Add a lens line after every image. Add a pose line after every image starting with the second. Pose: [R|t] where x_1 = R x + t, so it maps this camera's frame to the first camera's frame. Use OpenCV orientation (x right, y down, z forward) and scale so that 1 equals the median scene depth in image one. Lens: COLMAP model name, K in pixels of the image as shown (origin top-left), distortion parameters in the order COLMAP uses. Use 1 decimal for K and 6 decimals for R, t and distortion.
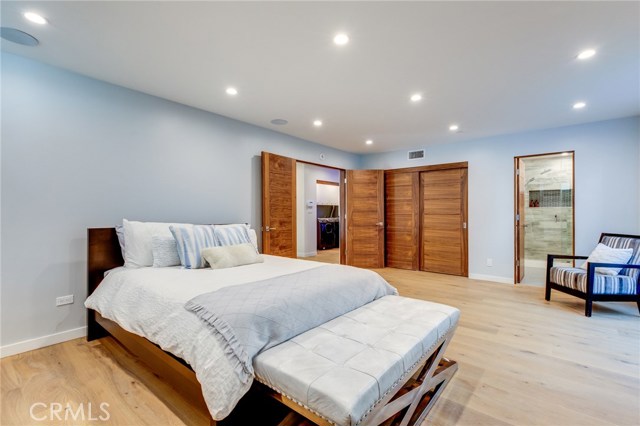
lens RADIAL K [[290.6, 0, 319.2], [0, 290.6, 211.7], [0, 0, 1]] dist [0.008462, 0.000182]
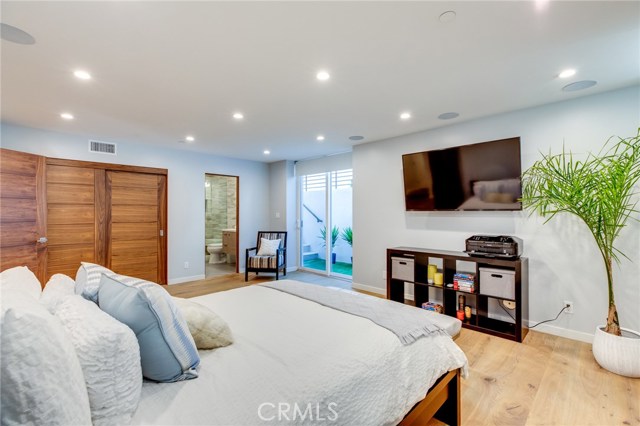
lens RADIAL K [[290.6, 0, 319.2], [0, 290.6, 214.1], [0, 0, 1]] dist [0.008462, 0.000182]
pose [[0.090812, -0.005379, 0.995854, -0.410501], [-0.002017, 0.999982, 0.005585, -0.022220], [-0.995866, -0.002516, 0.090800, 0.356176]]
